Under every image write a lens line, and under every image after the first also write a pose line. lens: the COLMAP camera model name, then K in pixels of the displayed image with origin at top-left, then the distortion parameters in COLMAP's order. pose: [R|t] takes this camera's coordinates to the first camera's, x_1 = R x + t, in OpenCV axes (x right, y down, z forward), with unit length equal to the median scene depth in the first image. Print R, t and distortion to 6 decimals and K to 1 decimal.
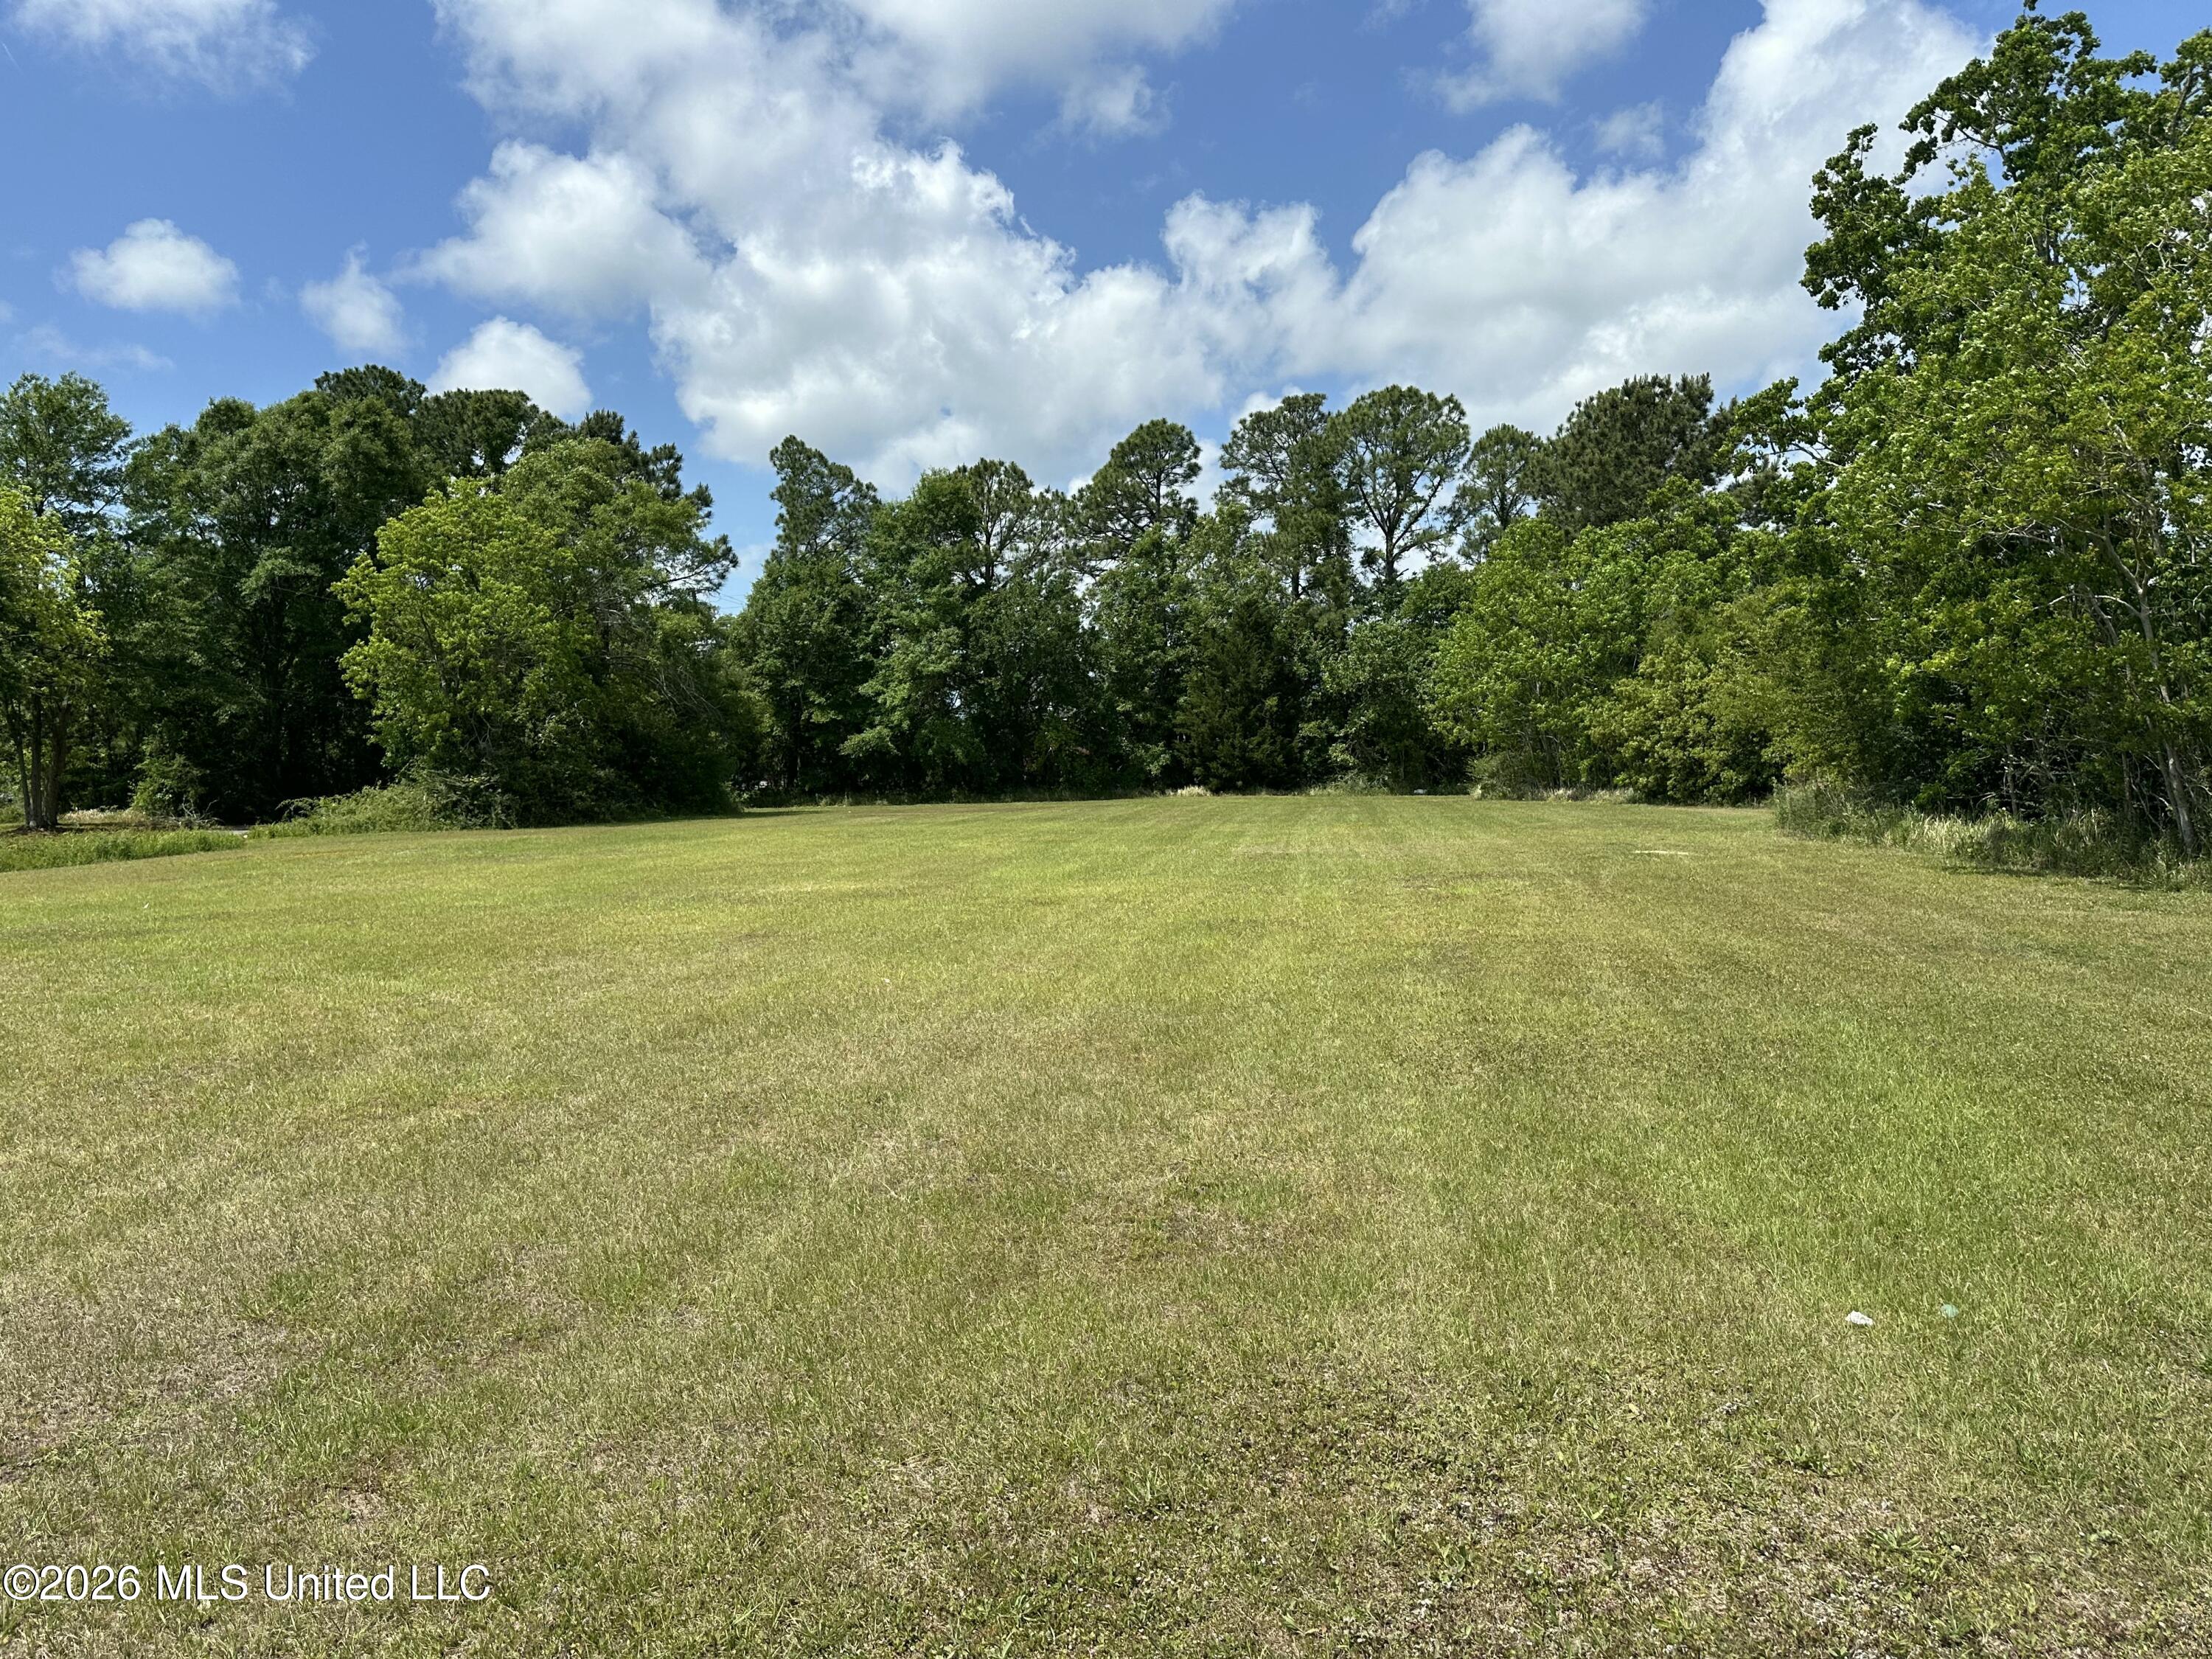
lens RADIAL K [[1598.2, 0, 1121.4], [0, 1598.2, 825.8], [0, 0, 1]] dist [0.156760, -0.156702]
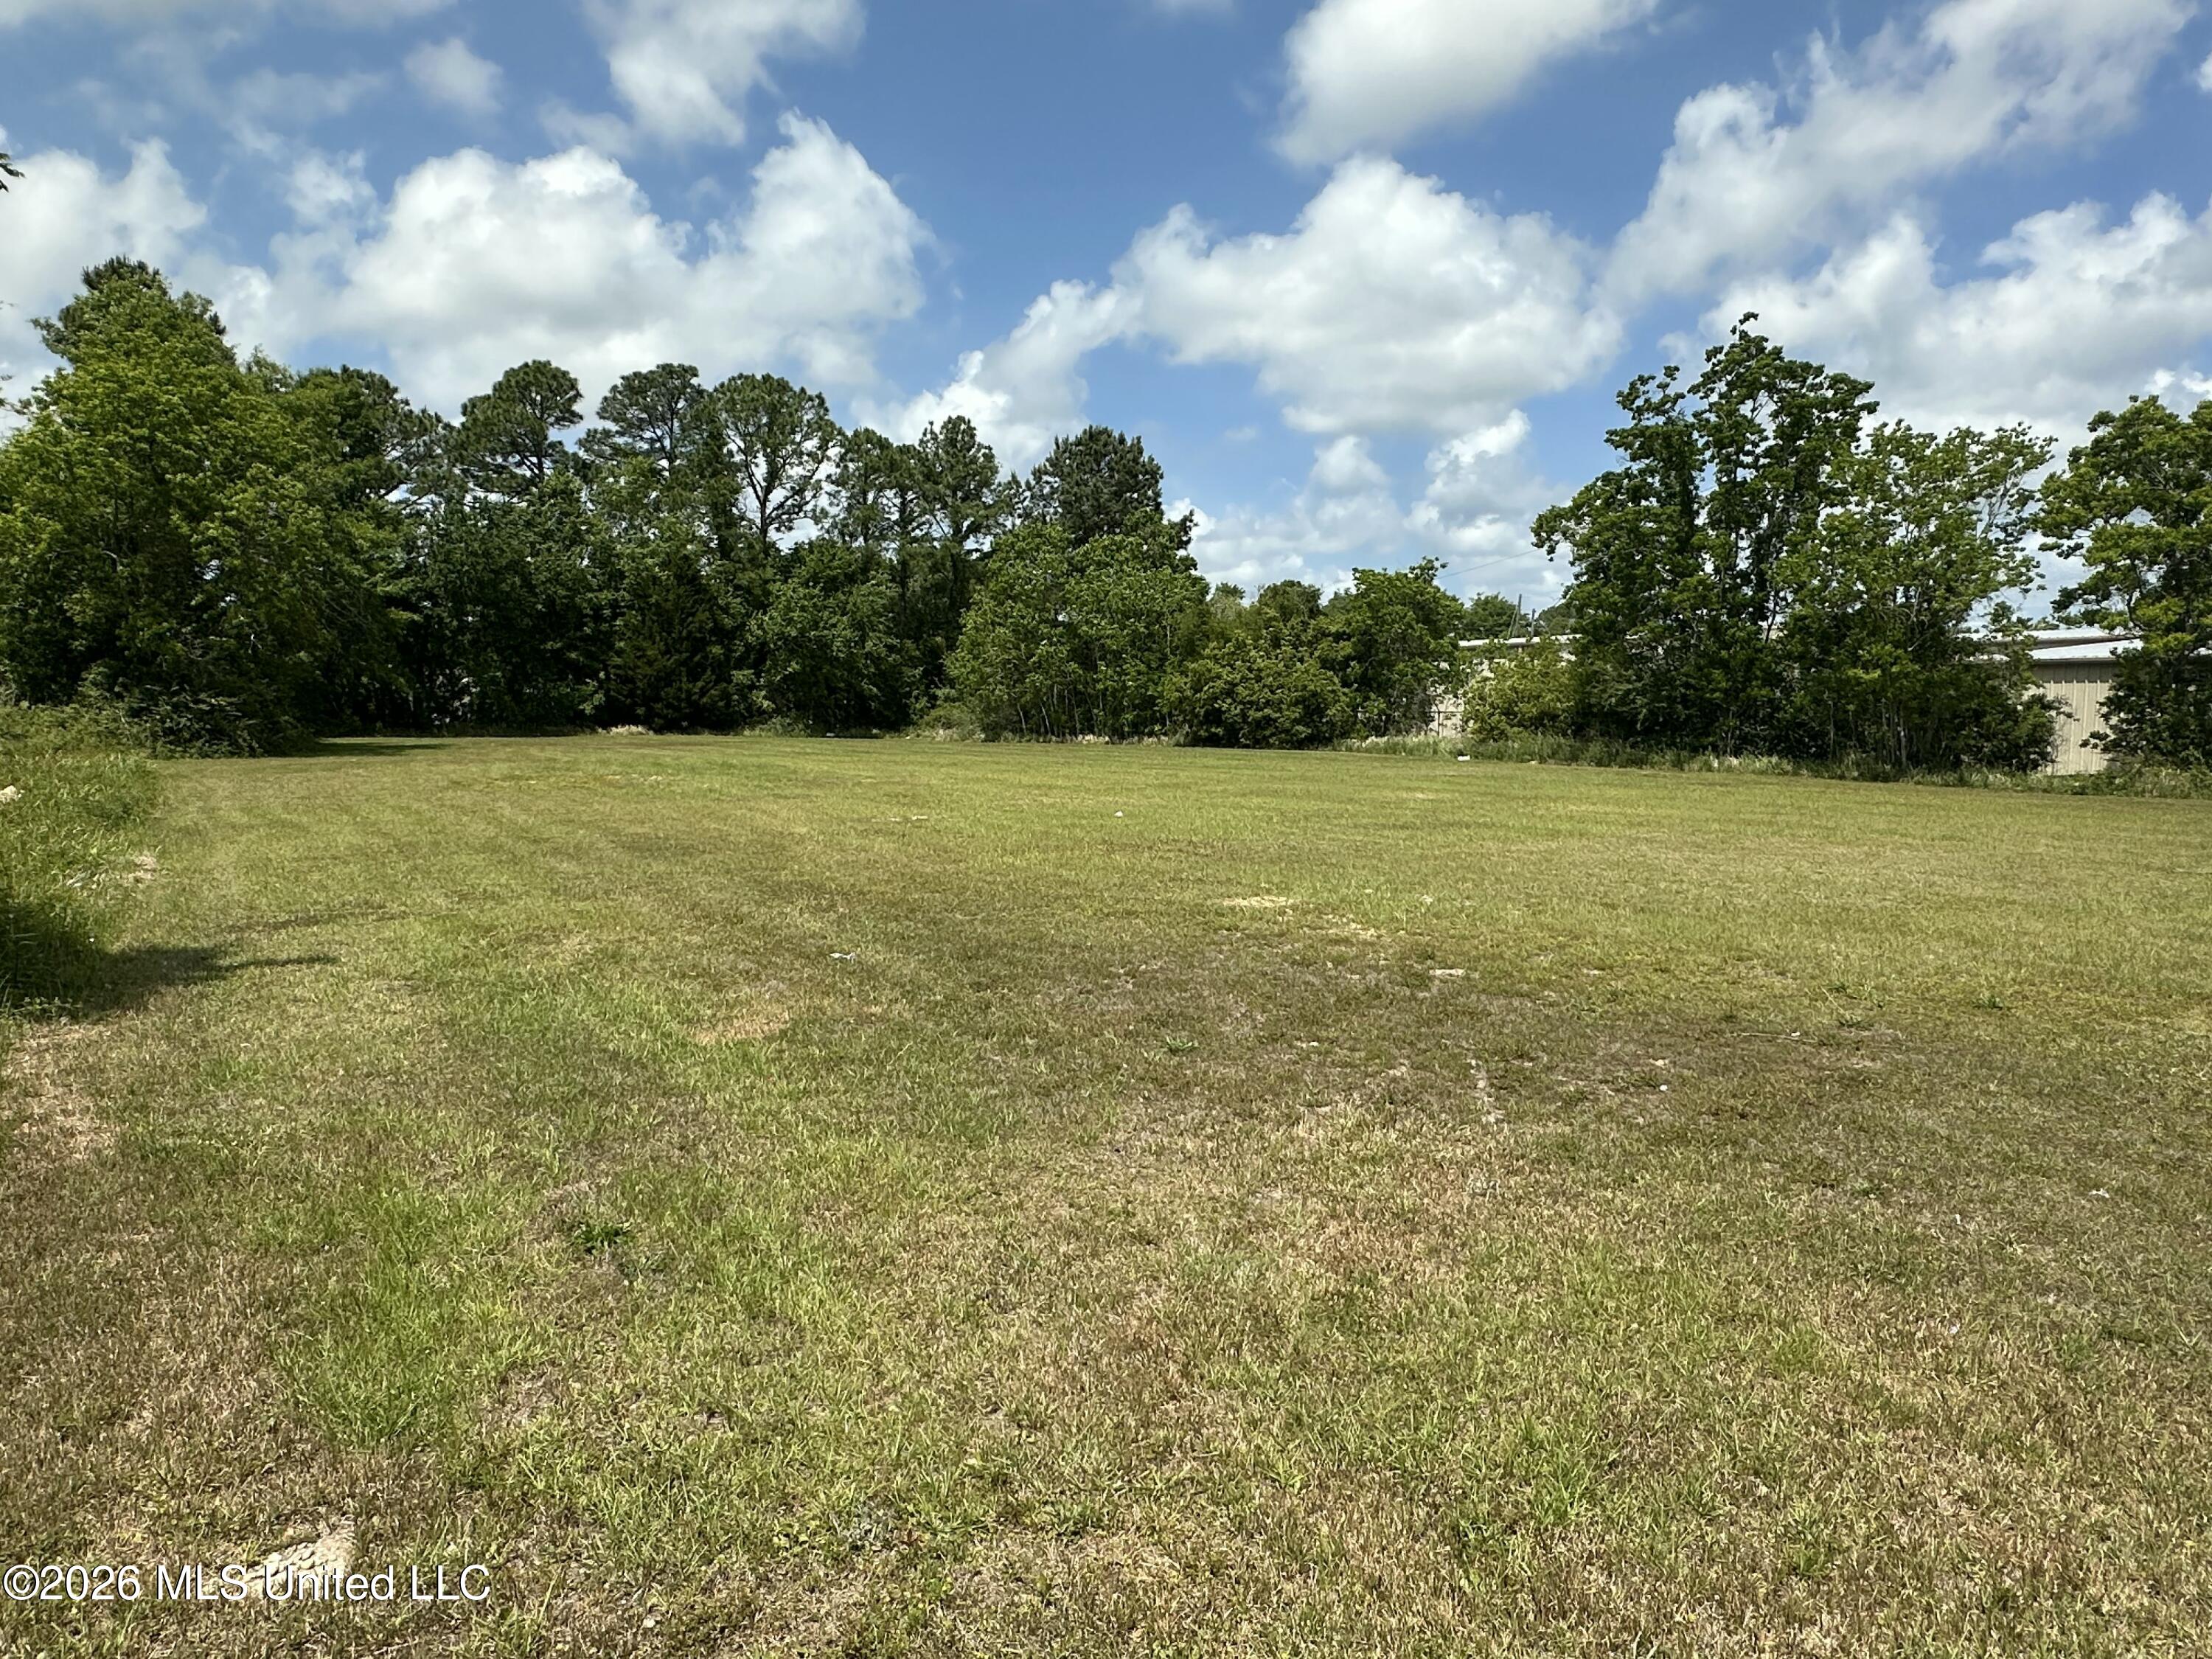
lens RADIAL K [[1459.3, 0, 1106.0], [0, 1459.3, 829.5], [0, 0, 1]] dist [0.003677, 0.001042]
pose [[0.739330, -0.022989, 0.672951, -0.366656], [-0.002888, 0.999300, 0.037311, 0.006405], [-0.673337, -0.029529, 0.738746, 0.087984]]
